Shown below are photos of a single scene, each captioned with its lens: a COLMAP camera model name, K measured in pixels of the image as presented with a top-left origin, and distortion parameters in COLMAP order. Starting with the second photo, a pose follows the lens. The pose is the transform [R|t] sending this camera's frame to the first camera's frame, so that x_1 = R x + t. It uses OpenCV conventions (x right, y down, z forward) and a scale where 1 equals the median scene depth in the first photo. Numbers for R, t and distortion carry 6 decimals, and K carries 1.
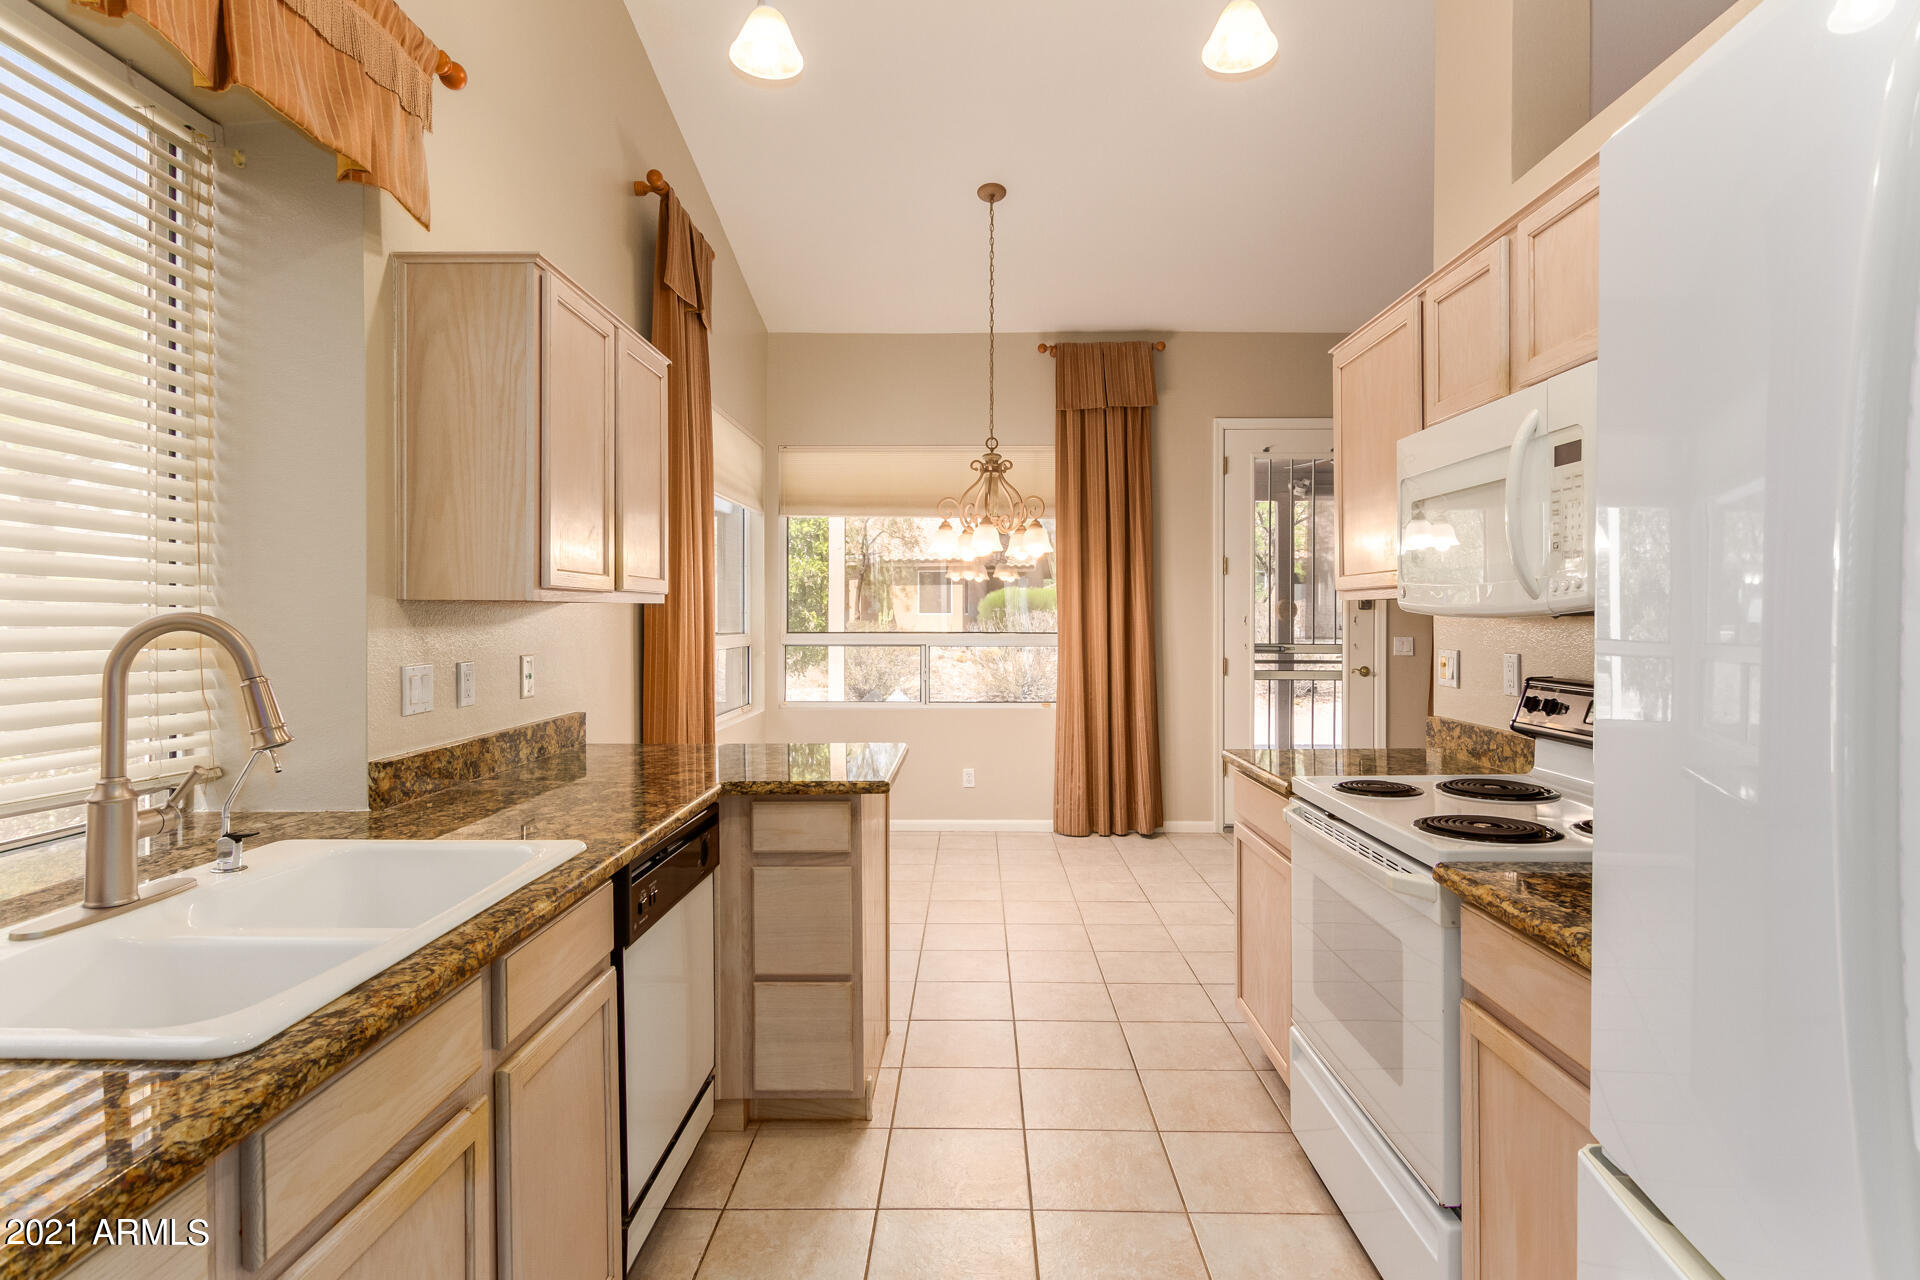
lens RADIAL K [[1008.8, 0, 960.0], [0, 1008.8, 640.0], [0, 0, 1]] dist [-0.000668, 0.000755]
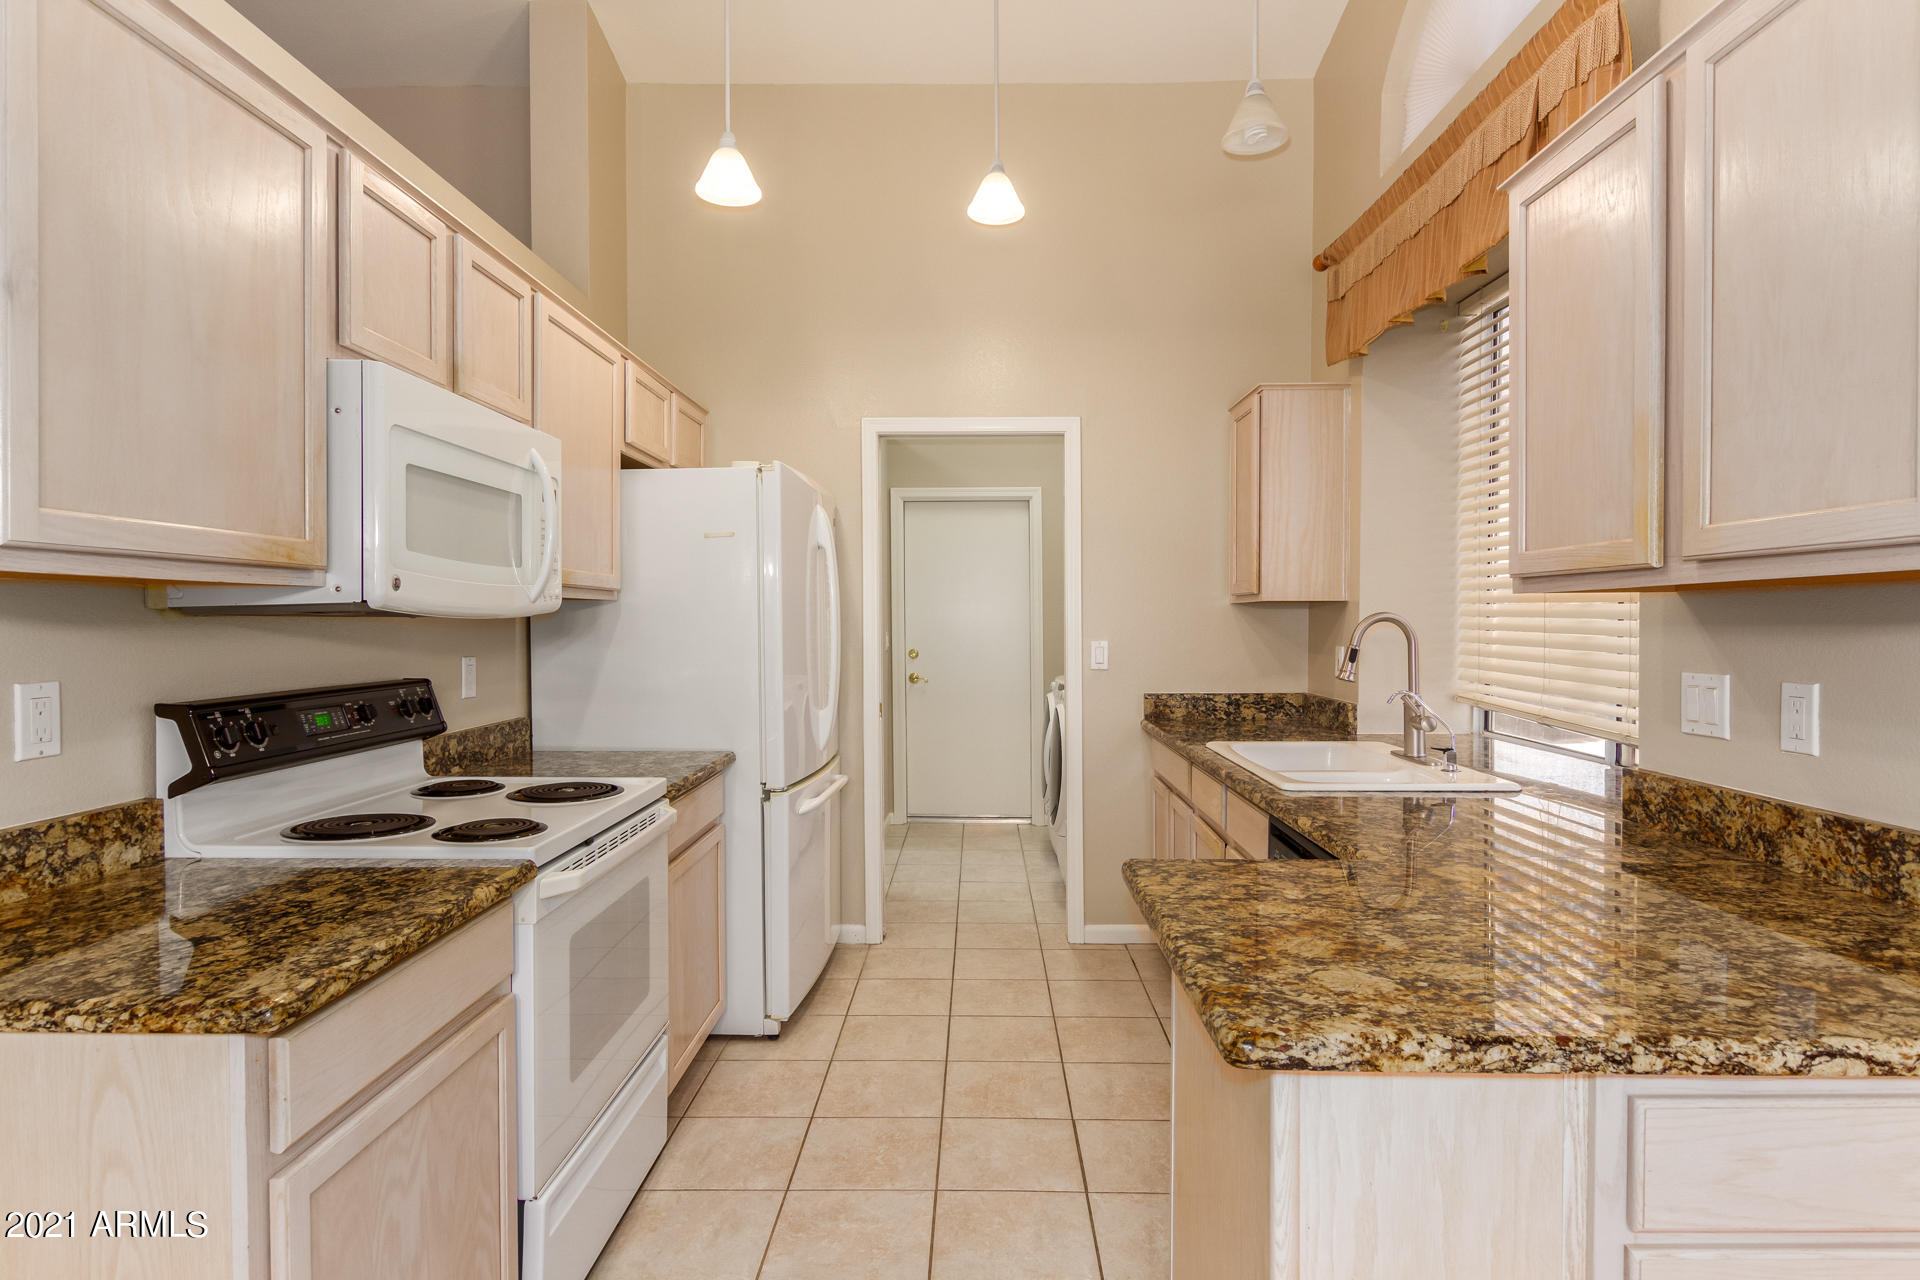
lens RADIAL K [[1026.9, 0, 964.7], [0, 1026.9, 644.1], [0, 0, 1]] dist [0.004241, -0.000032]
pose [[-0.999984, 0.003614, 0.004402, 0.030157], [0.003816, 0.998900, 0.046737, -0.033554], [-0.004228, 0.046753, -0.998898, 1.618716]]
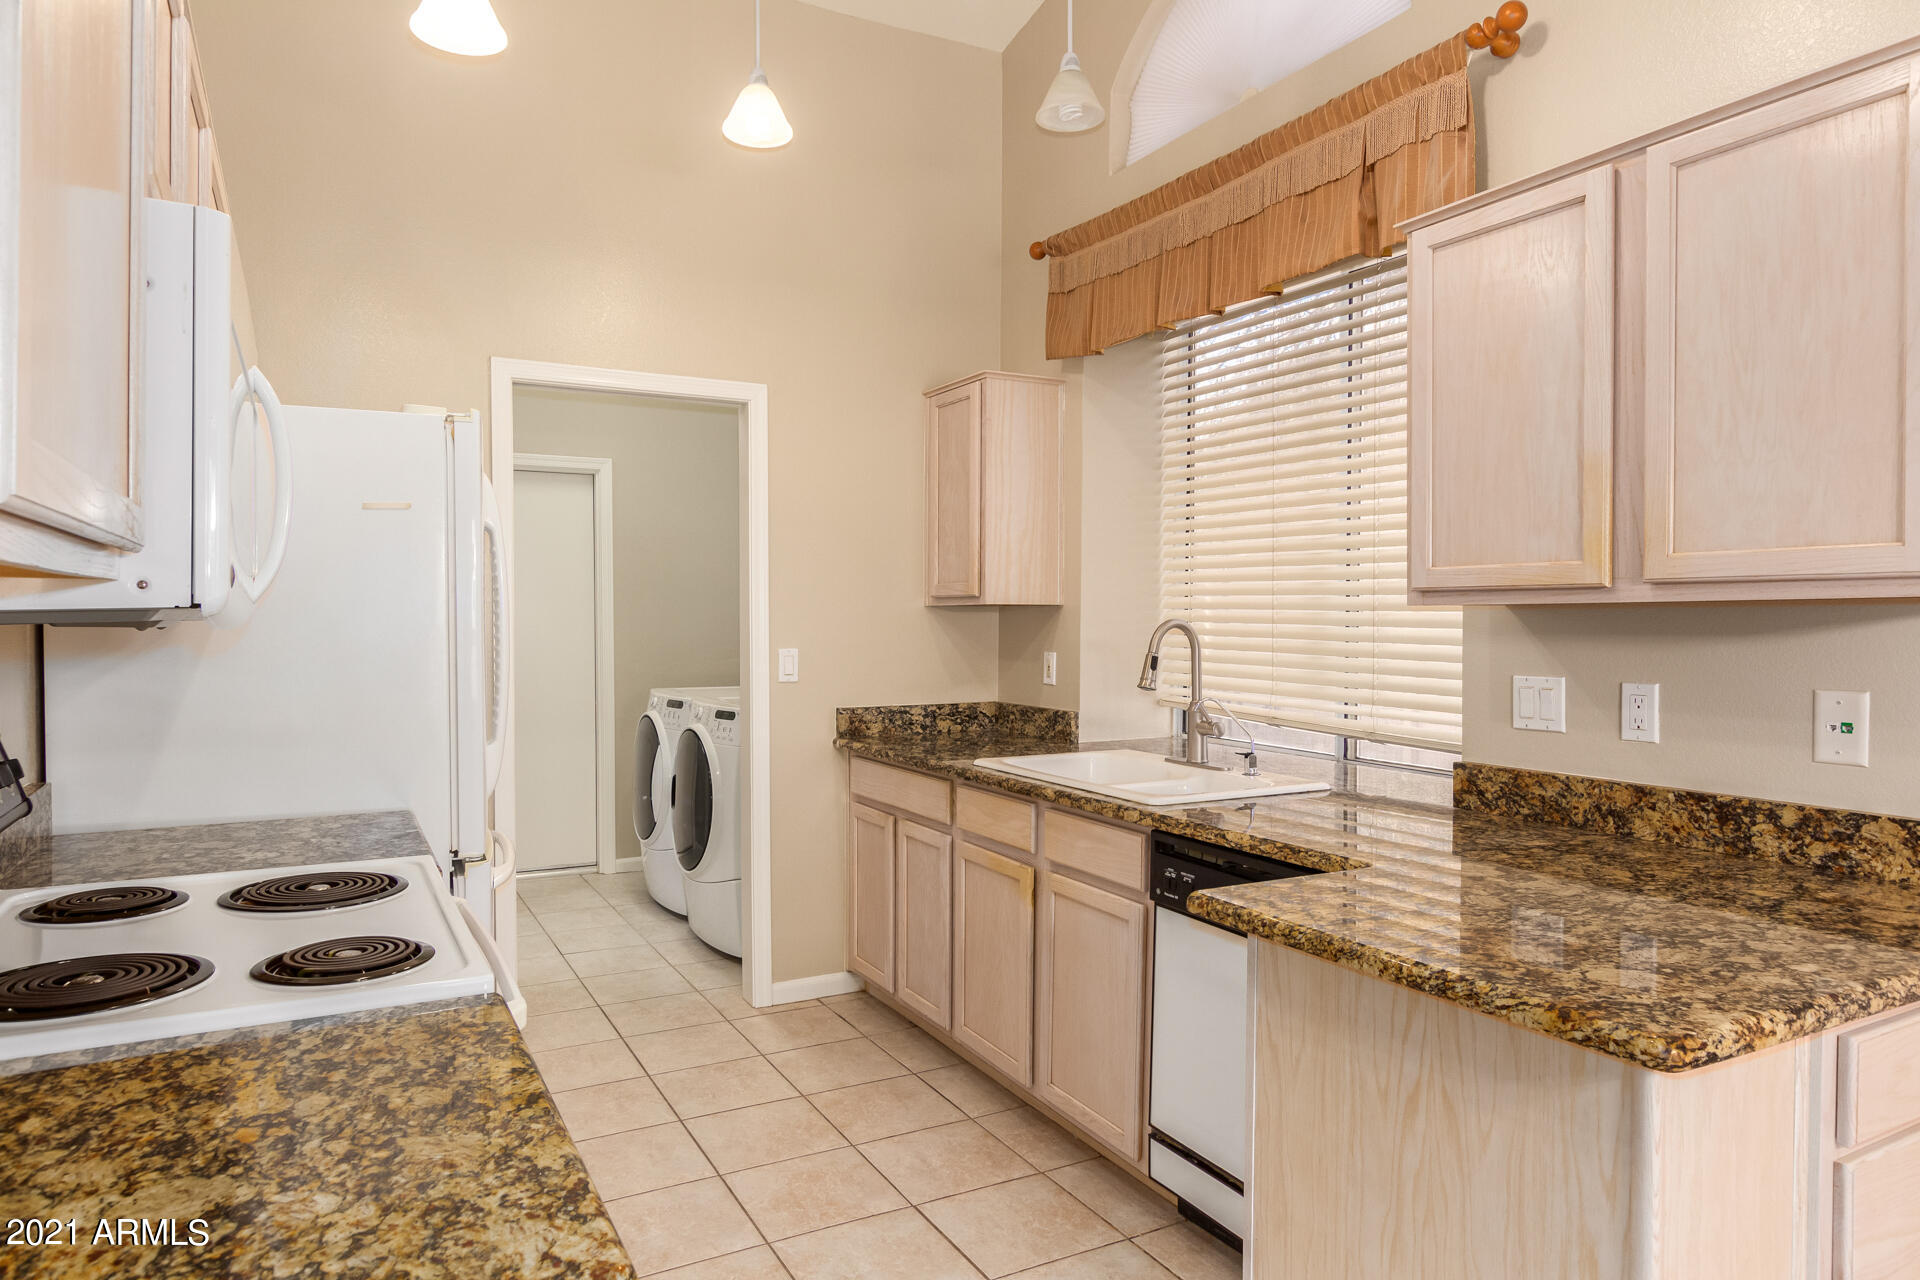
lens RADIAL K [[1177.9, 0, 960.0], [0, 1177.9, 640.0], [0, 0, 1]] dist [0.006263, -0.003494]
pose [[-0.871931, 0.010273, -0.489521, 0.388219], [-0.011078, 0.999110, 0.040700, -0.040512], [0.489503, 0.040910, -0.871041, 1.500959]]
